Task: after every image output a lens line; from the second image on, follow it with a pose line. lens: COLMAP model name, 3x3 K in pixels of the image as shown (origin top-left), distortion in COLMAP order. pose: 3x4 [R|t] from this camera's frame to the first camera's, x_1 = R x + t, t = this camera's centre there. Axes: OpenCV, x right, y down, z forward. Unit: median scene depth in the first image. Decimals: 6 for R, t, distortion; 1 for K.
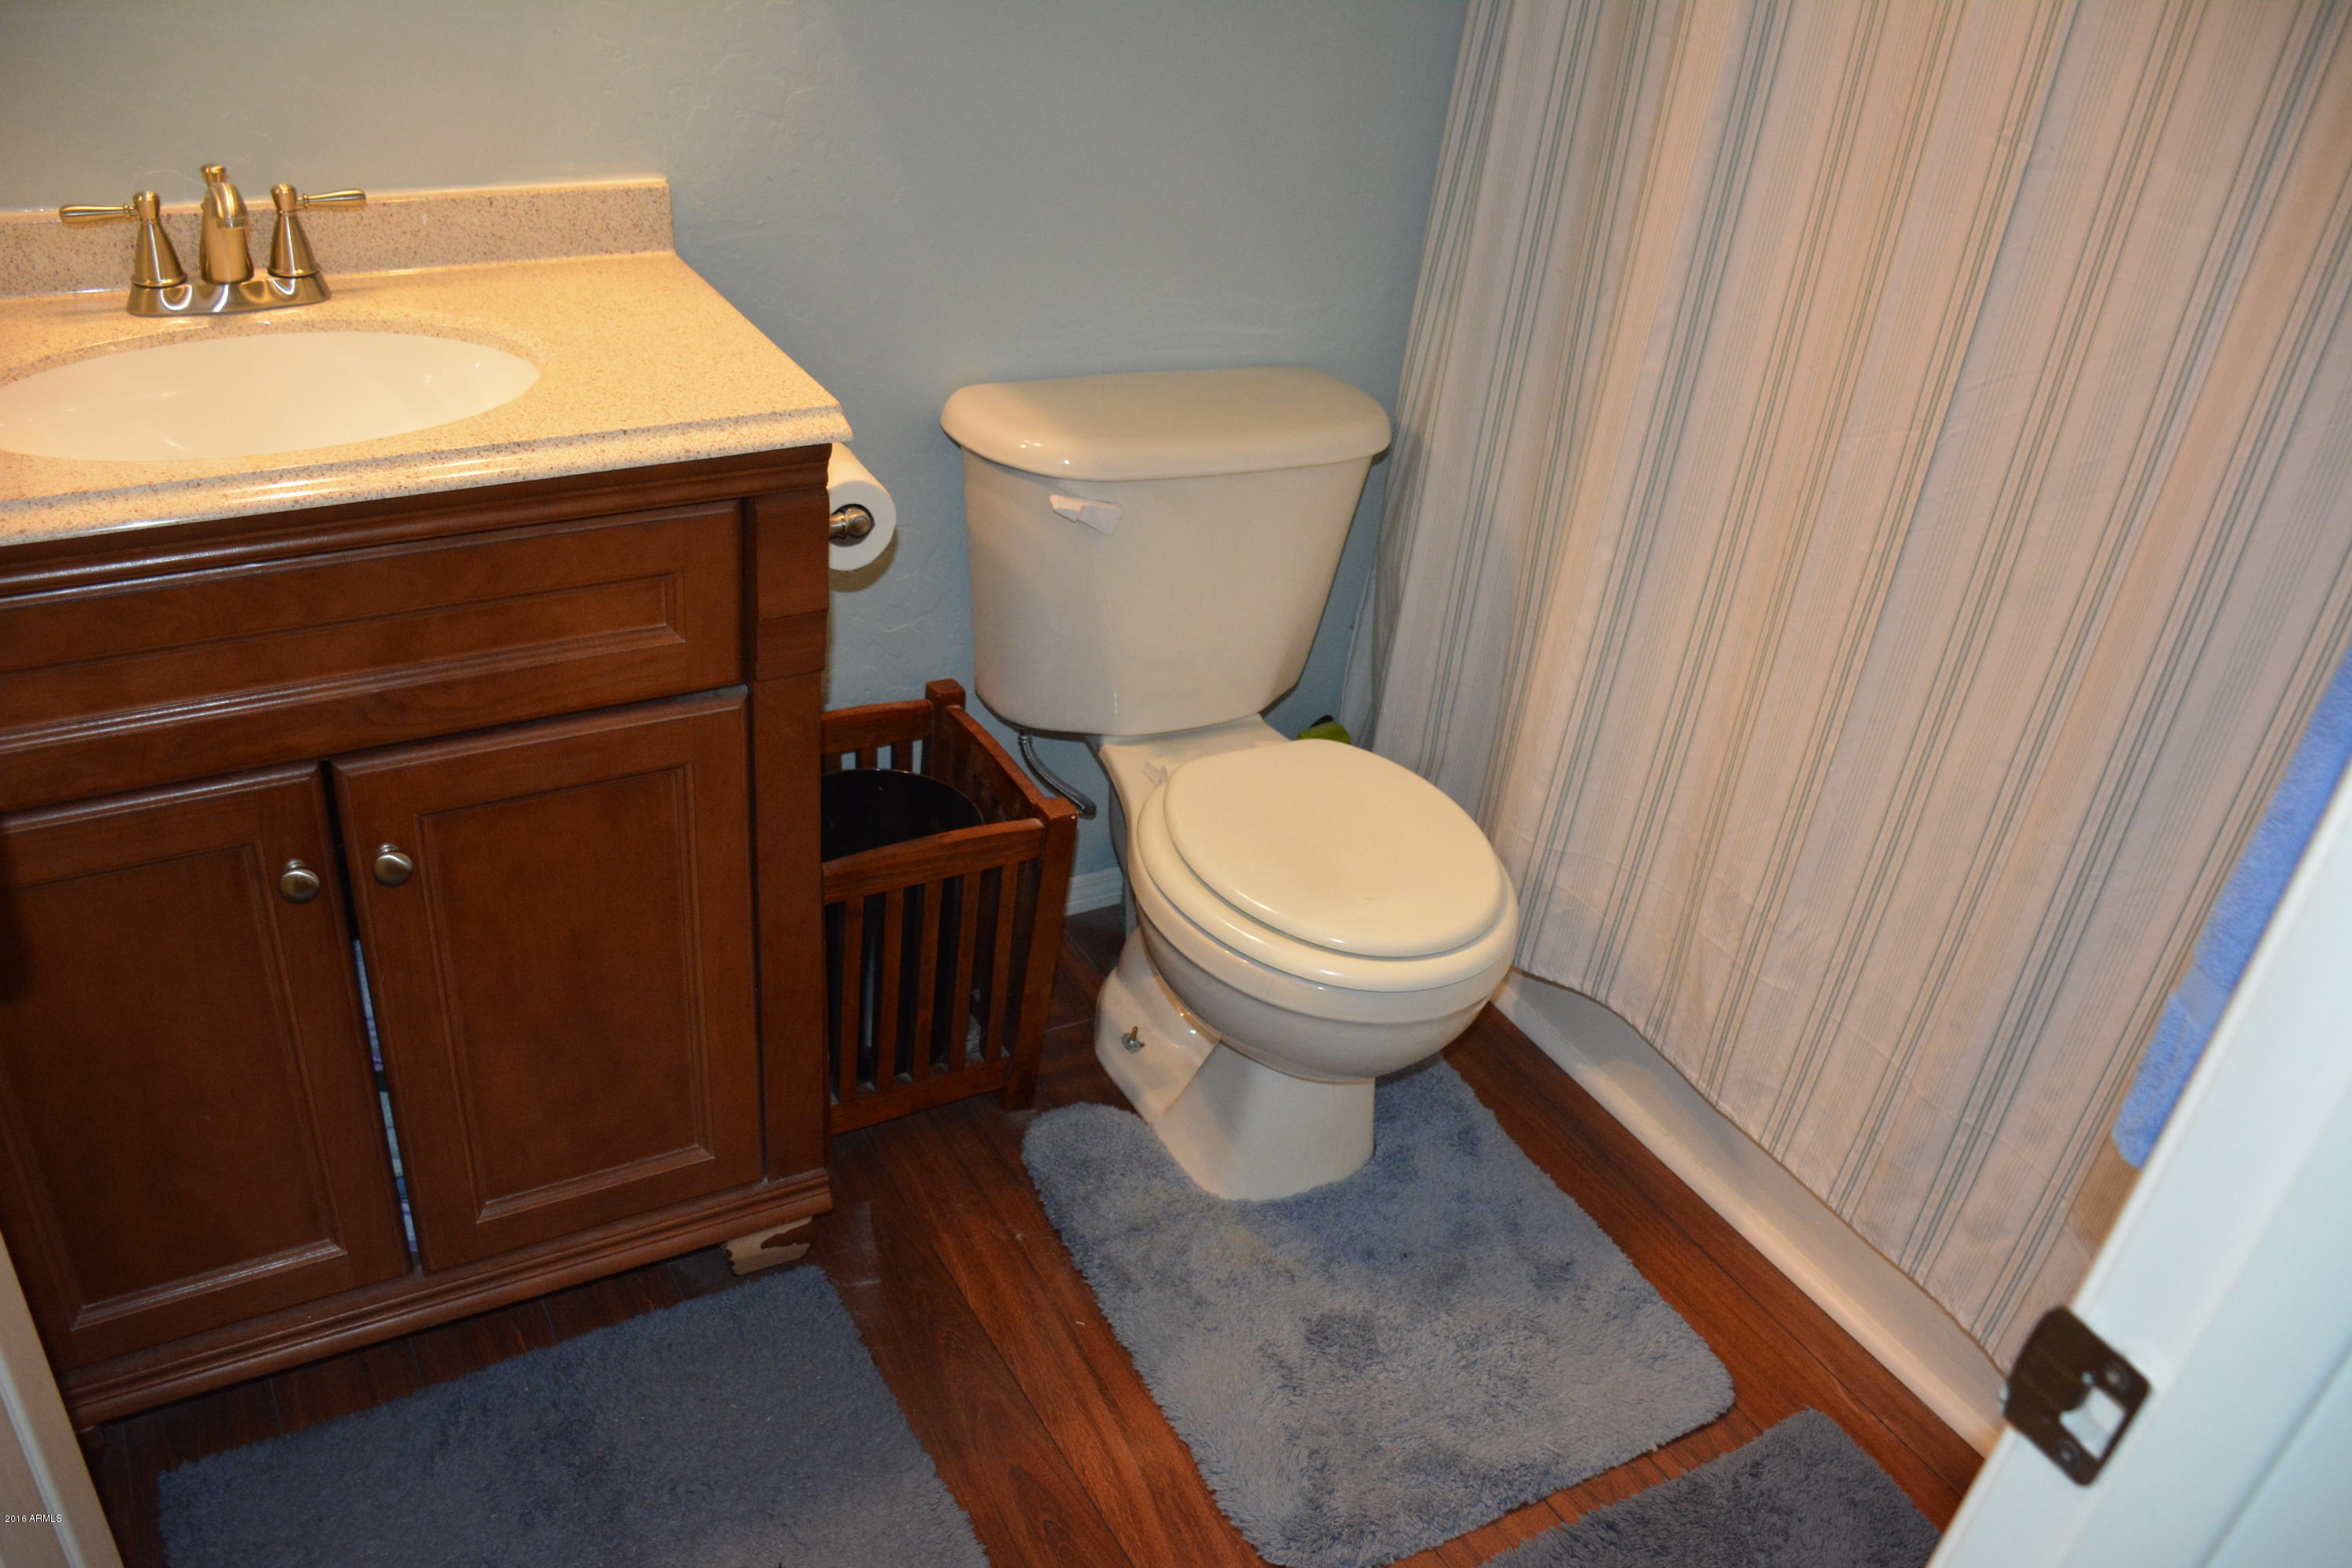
lens RADIAL K [[1826.3, 0, 1181.5], [0, 1826.3, 846.5], [0, 0, 1]] dist [-0.155185, 0.102128]
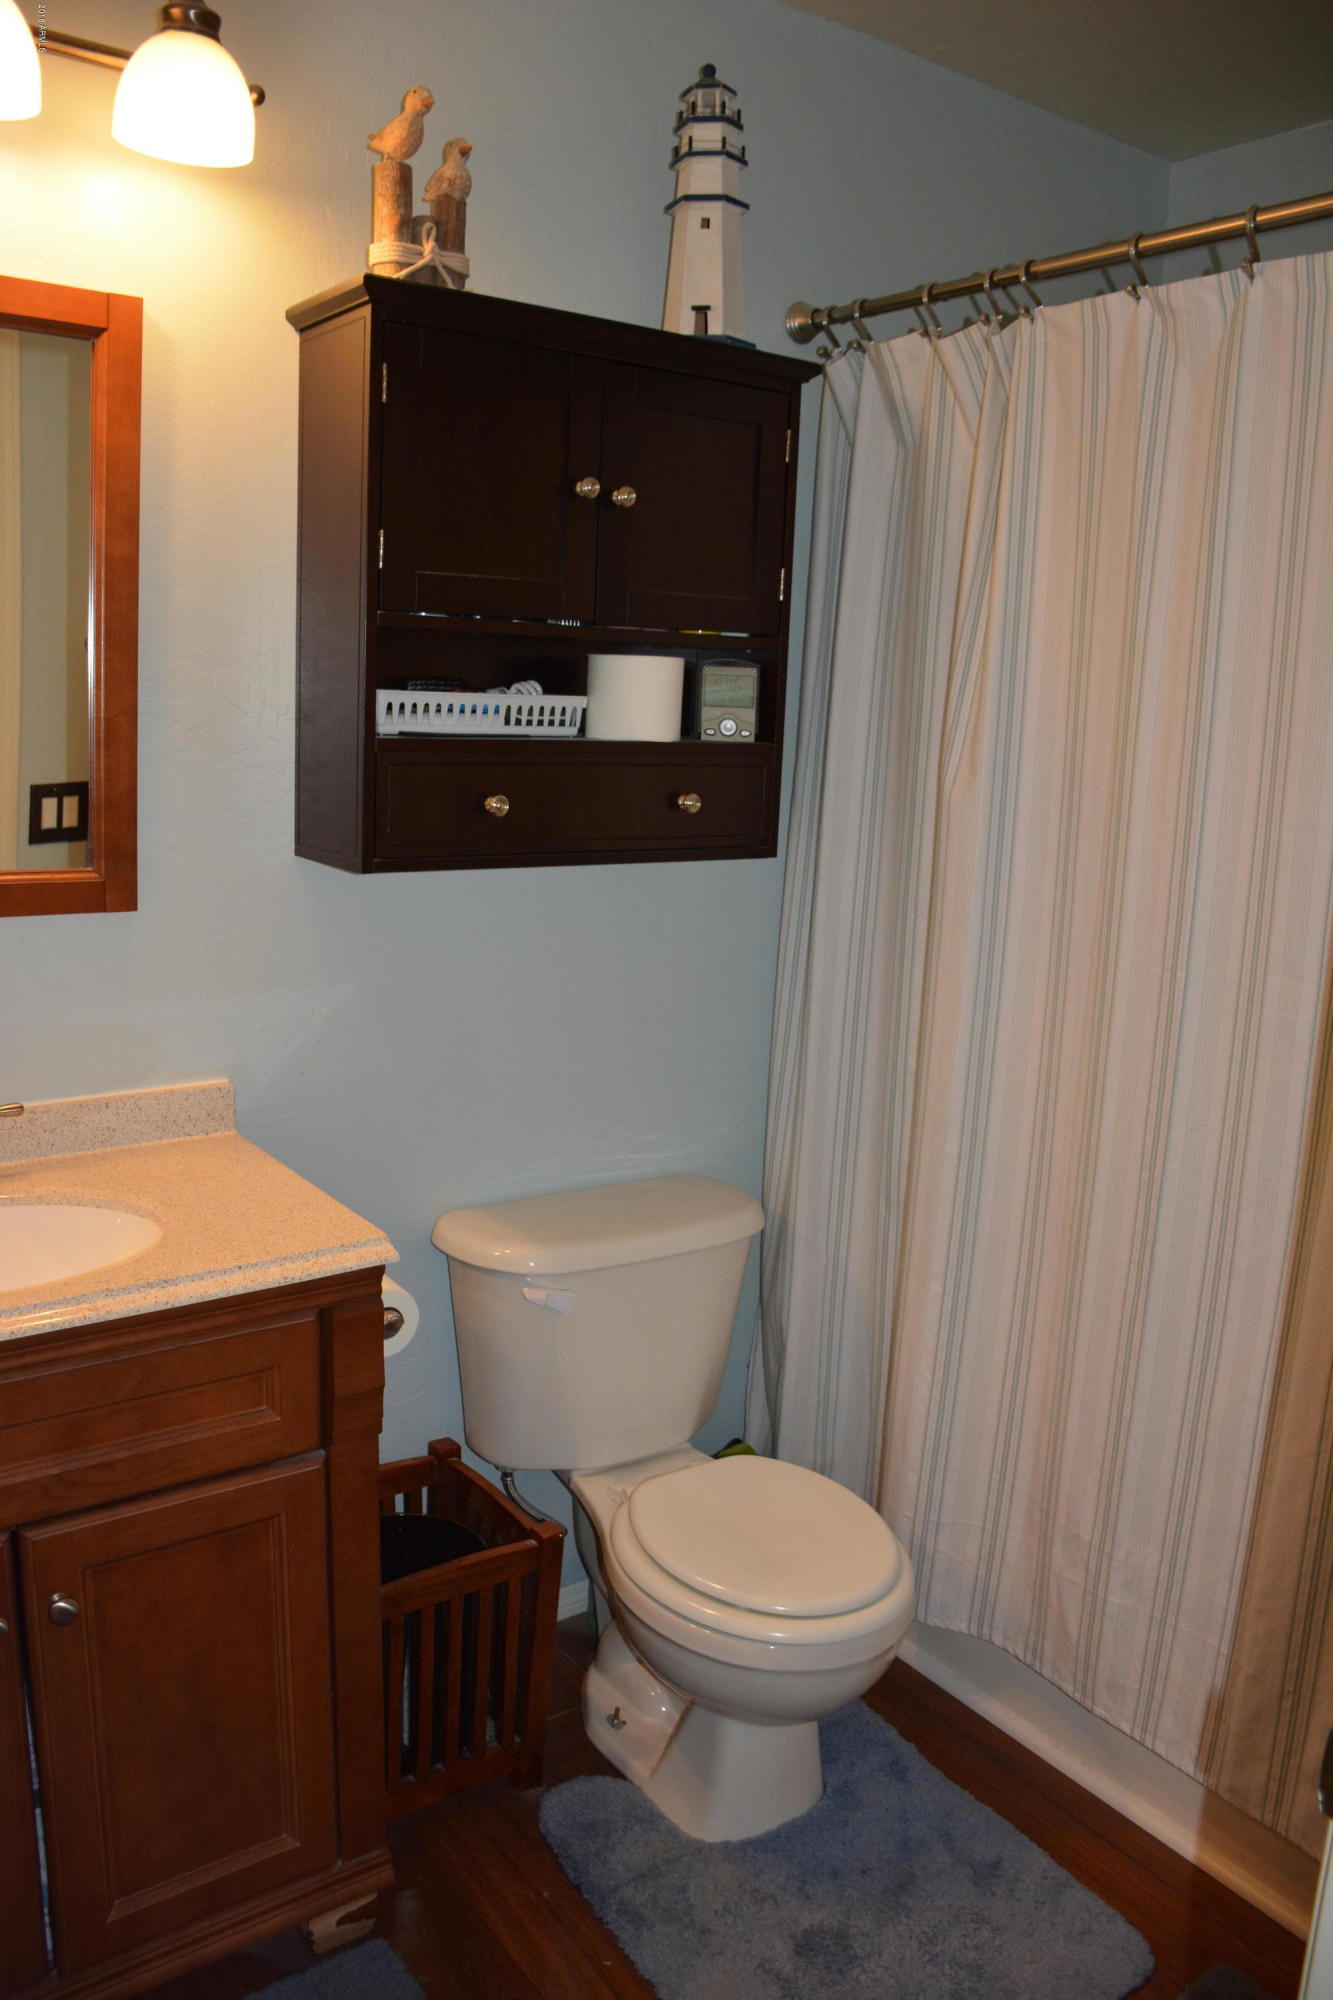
lens RADIAL K [[1553.0, 0, 671.7], [0, 1553.0, 1017.0], [0, 0, 1]] dist [-0.155185, 0.102128]
pose [[0.992330, -0.084354, 0.090363, -0.049070], [0.110512, 0.932916, -0.342717, 0.020817], [-0.055392, 0.350075, 0.935083, -0.133814]]
